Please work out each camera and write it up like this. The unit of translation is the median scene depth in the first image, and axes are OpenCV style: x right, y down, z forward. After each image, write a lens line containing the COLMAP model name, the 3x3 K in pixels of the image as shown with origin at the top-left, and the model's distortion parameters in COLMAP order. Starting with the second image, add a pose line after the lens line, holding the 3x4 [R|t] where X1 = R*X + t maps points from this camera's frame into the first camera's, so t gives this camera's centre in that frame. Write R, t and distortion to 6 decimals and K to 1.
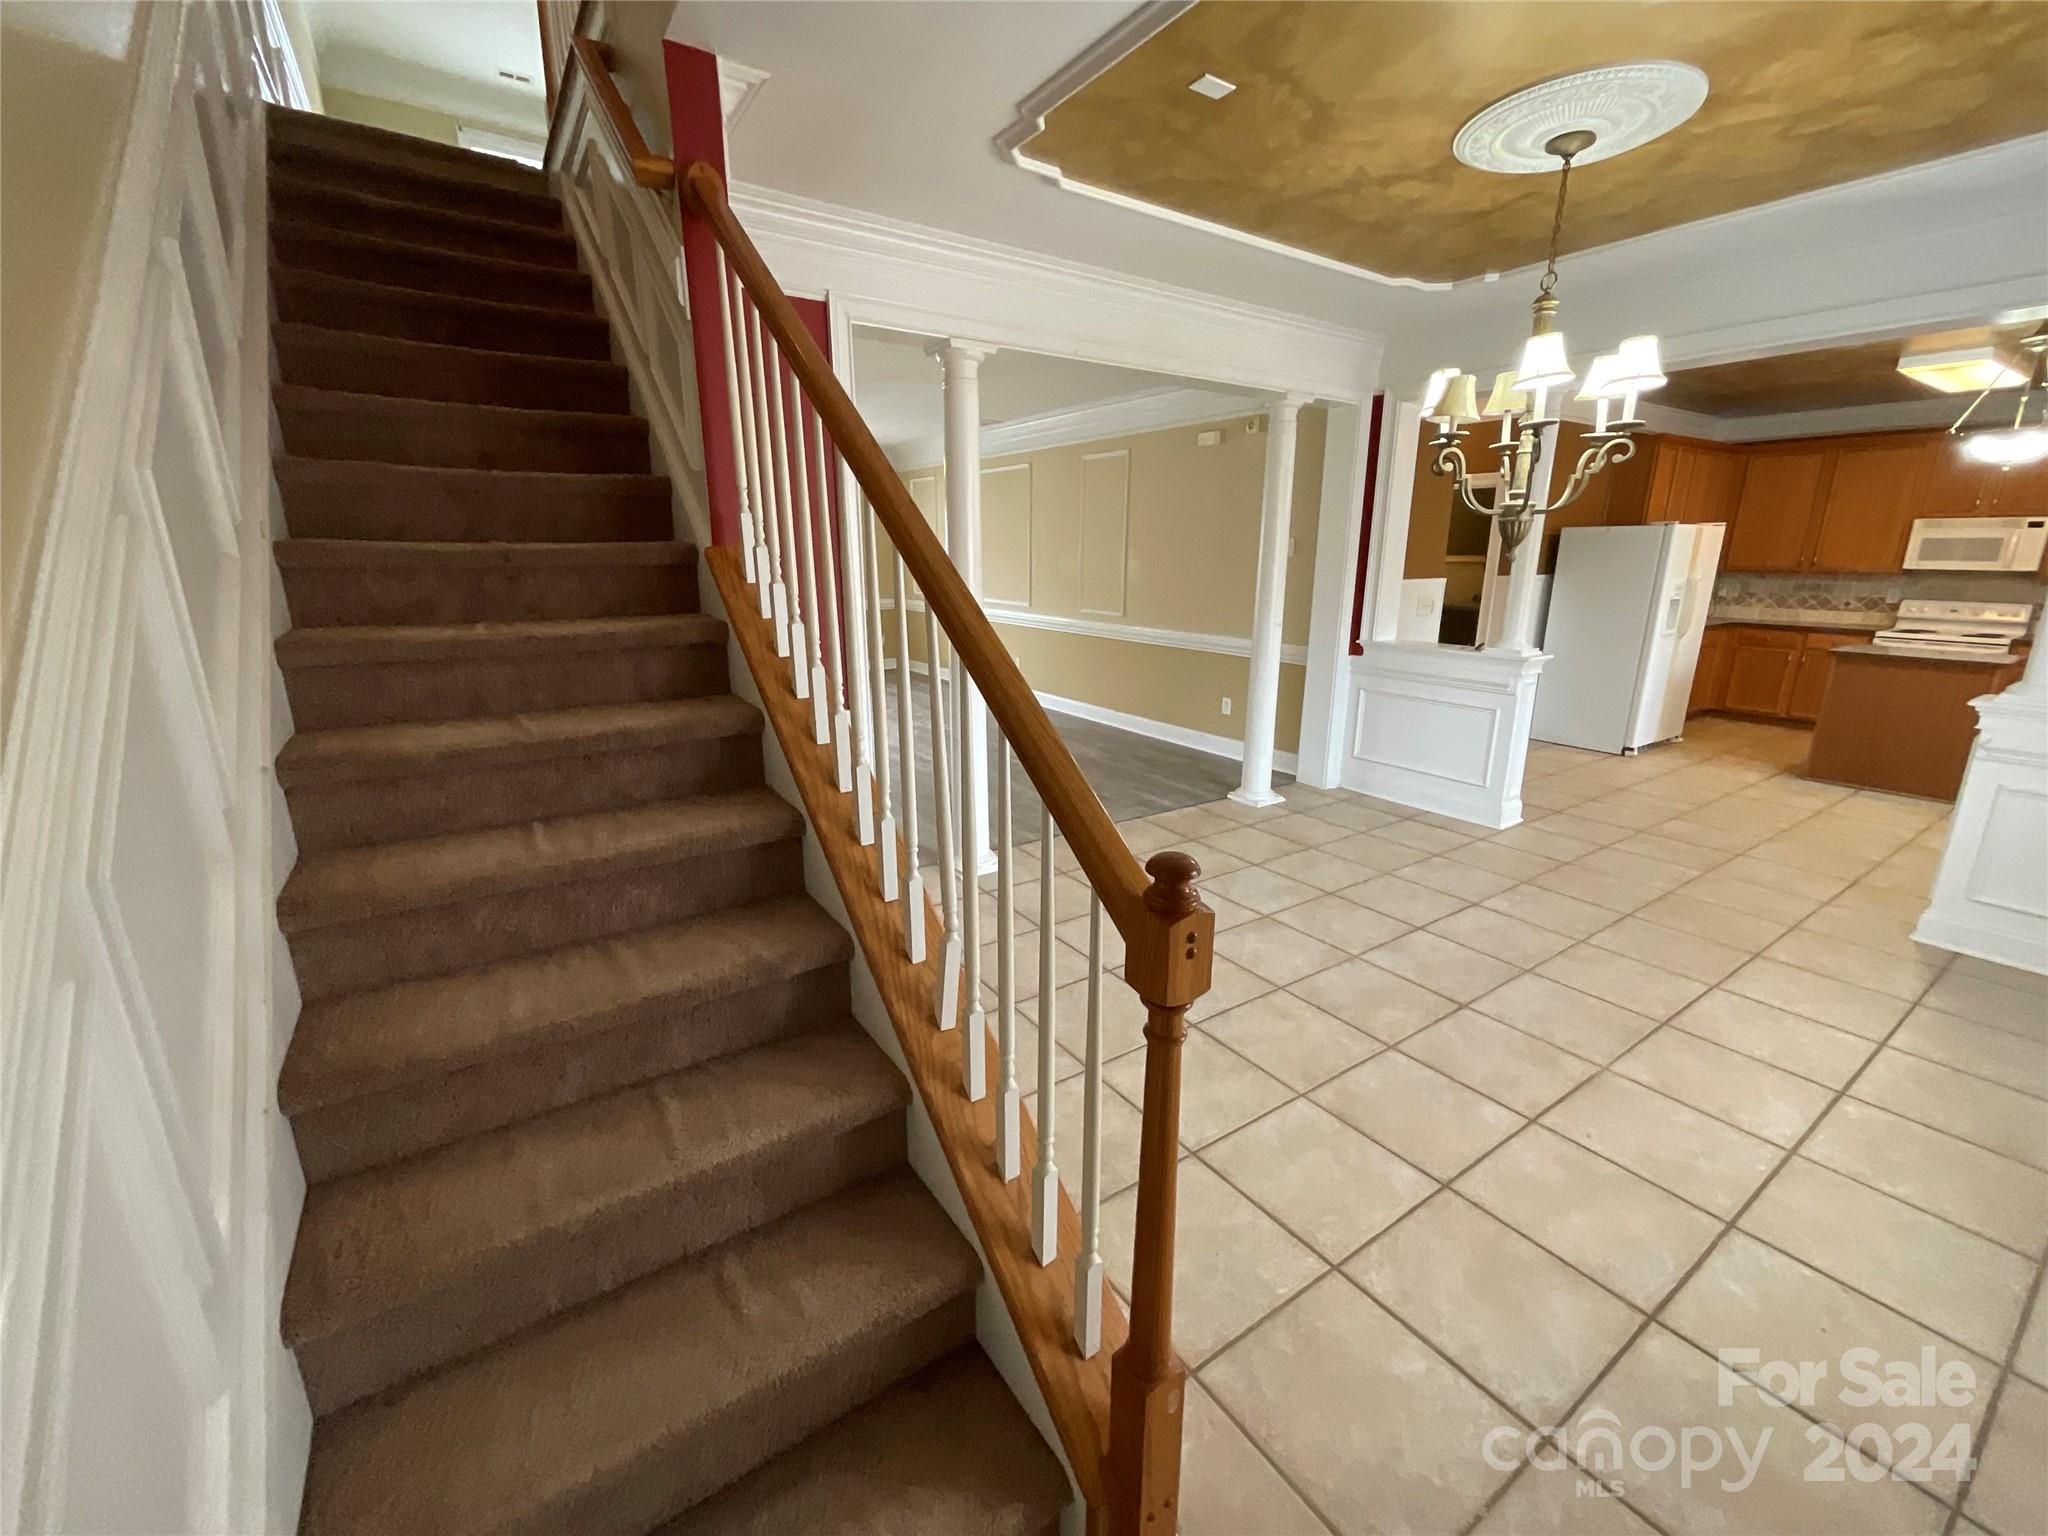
lens RADIAL K [[832.0, 0, 1027.0], [0, 832.0, 762.5], [0, 0, 1]] dist [-0.001523, -0.000603]
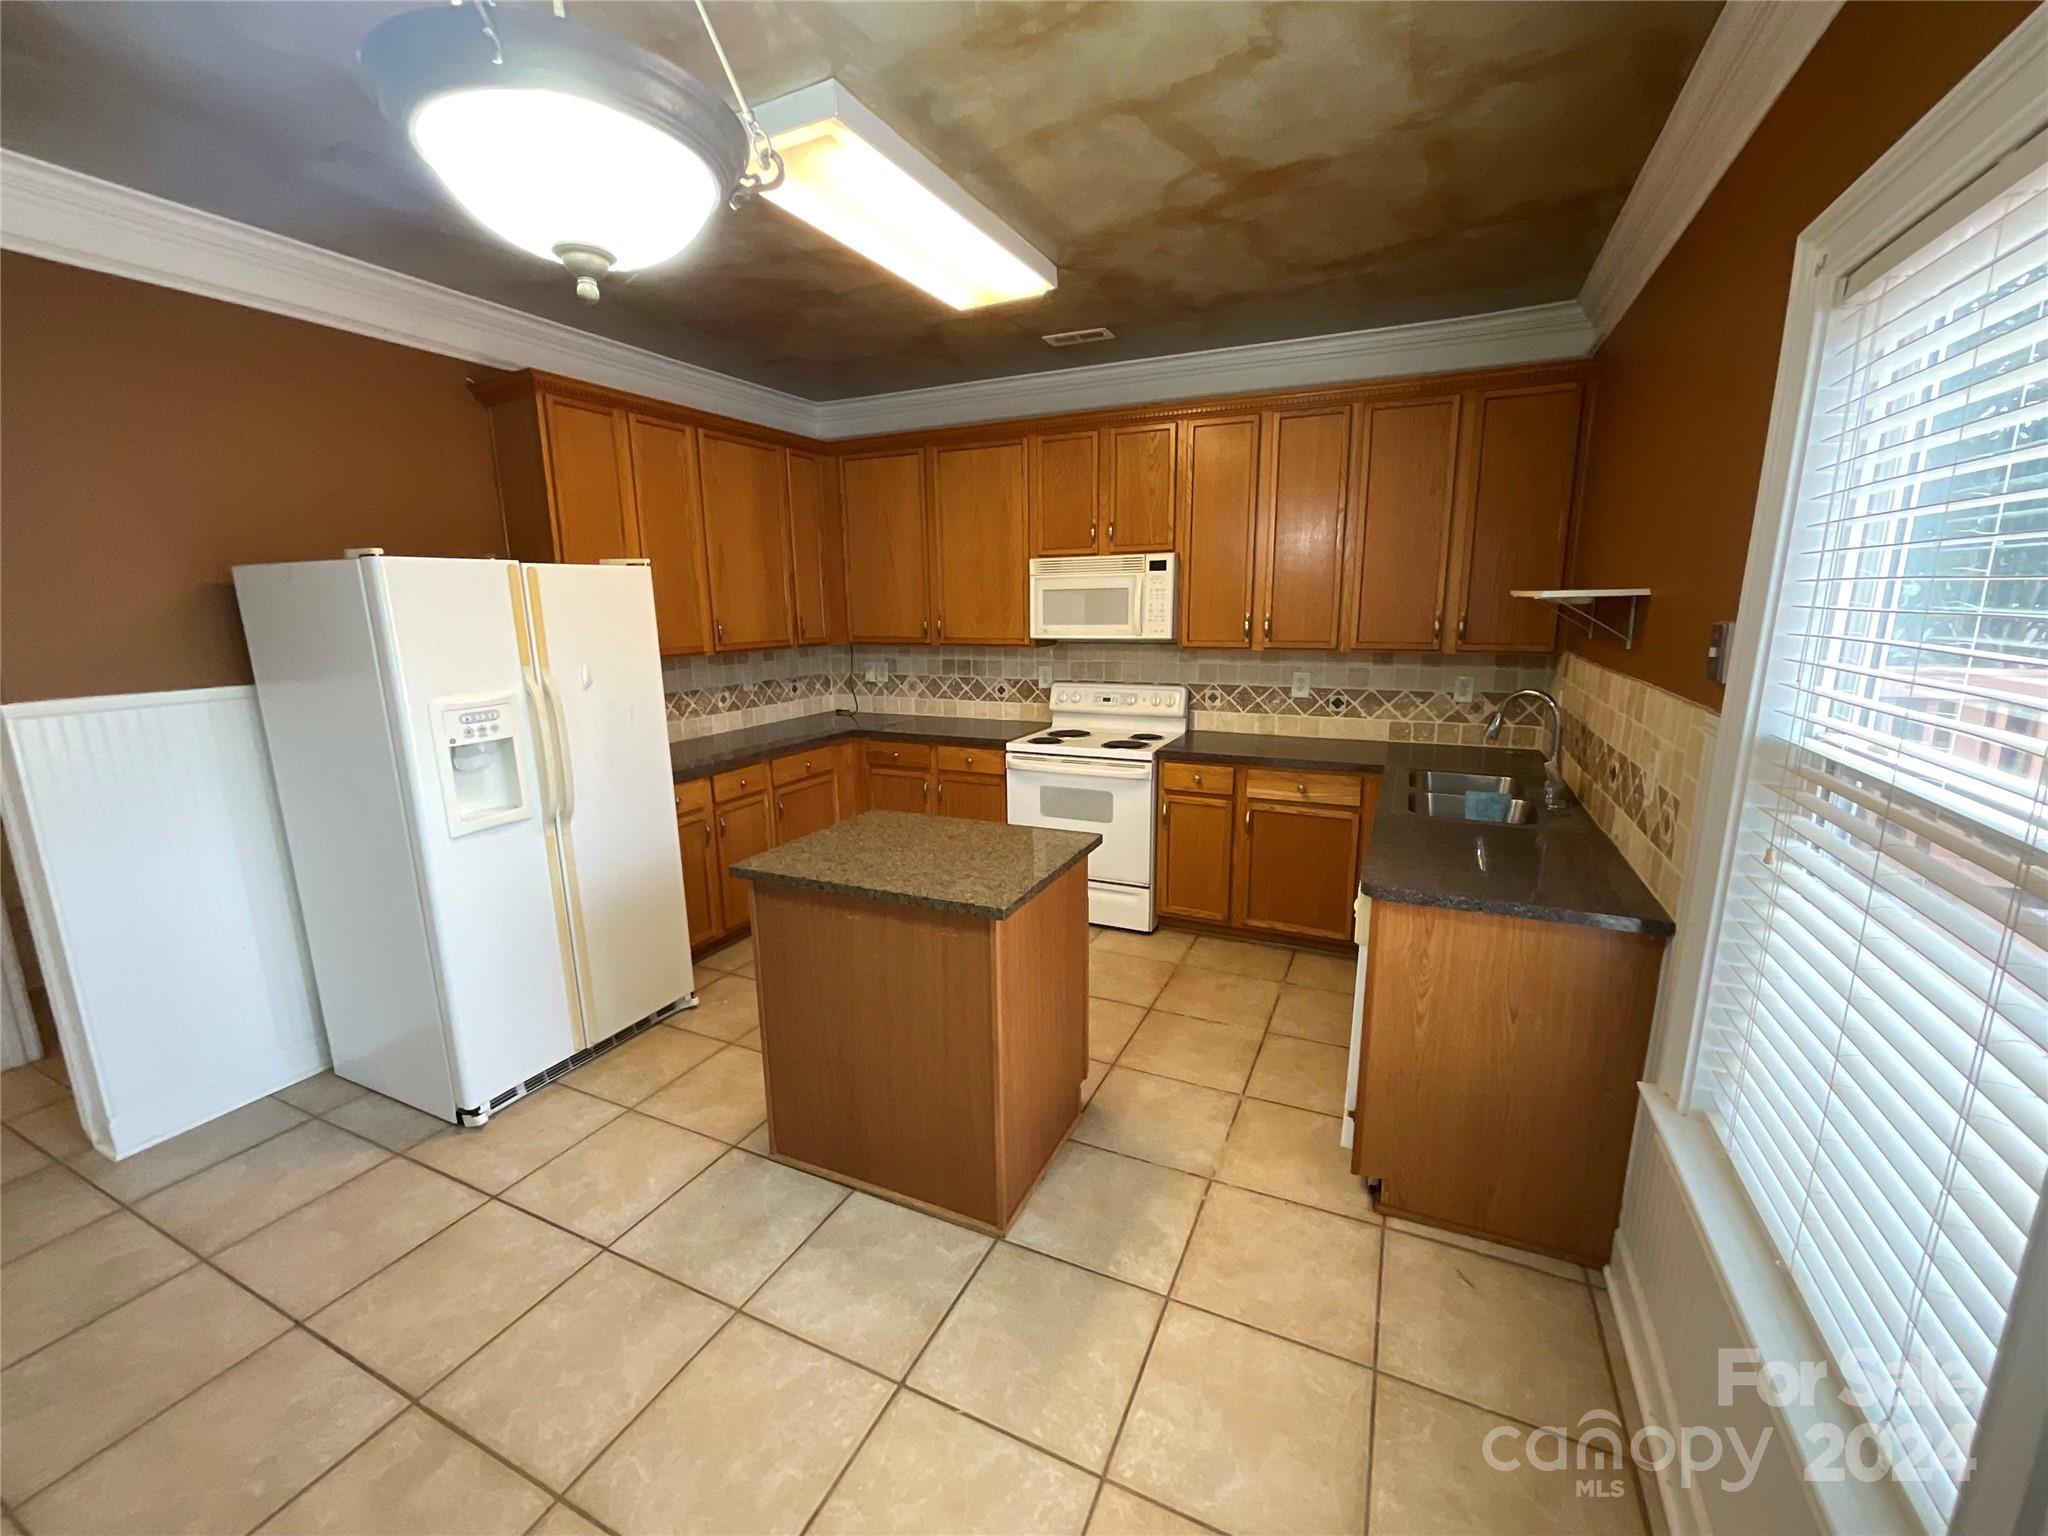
lens RADIAL K [[832.0, 0, 1020.0], [0, 832.0, 770.7], [0, 0, 1]] dist [-0.001523, -0.000603]
pose [[0.858713, -0.116933, 0.498938, 0.678345], [0.142155, 0.989763, -0.012696, -0.120193], [-0.492345, 0.081829, 0.866545, 0.442689]]
